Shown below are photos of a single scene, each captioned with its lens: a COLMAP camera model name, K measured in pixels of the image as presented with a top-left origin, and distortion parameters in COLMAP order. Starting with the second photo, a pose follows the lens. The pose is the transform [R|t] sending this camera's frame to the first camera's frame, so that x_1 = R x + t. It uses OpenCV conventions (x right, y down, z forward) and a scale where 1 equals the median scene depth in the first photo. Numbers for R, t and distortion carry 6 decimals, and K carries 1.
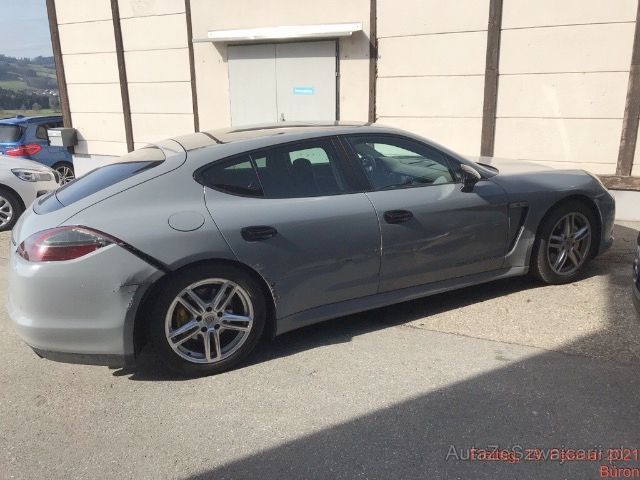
lens RADIAL K [[565.8, 0, 320.0], [0, 565.8, 240.0], [0, 0, 1]] dist [0.001448, -0.001266]
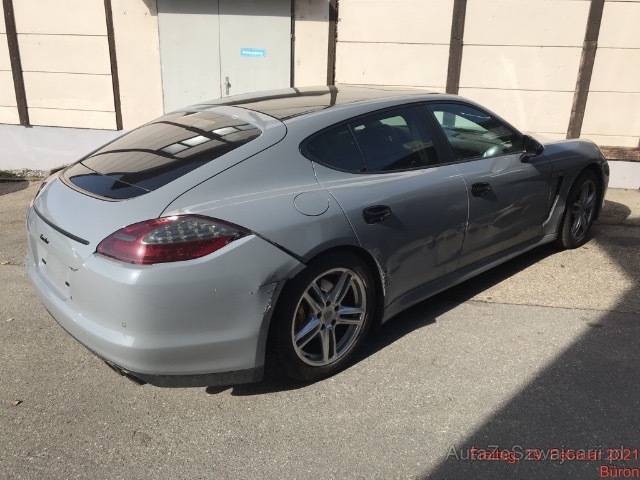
lens RADIAL K [[565.8, 0, 320.0], [0, 565.8, 240.0], [0, 0, 1]] dist [0.001448, -0.001266]
pose [[0.951657, -0.057248, 0.301781, -0.436445], [0.040979, 0.997358, 0.059973, -0.025800], [-0.304417, -0.044707, 0.951489, 0.170546]]
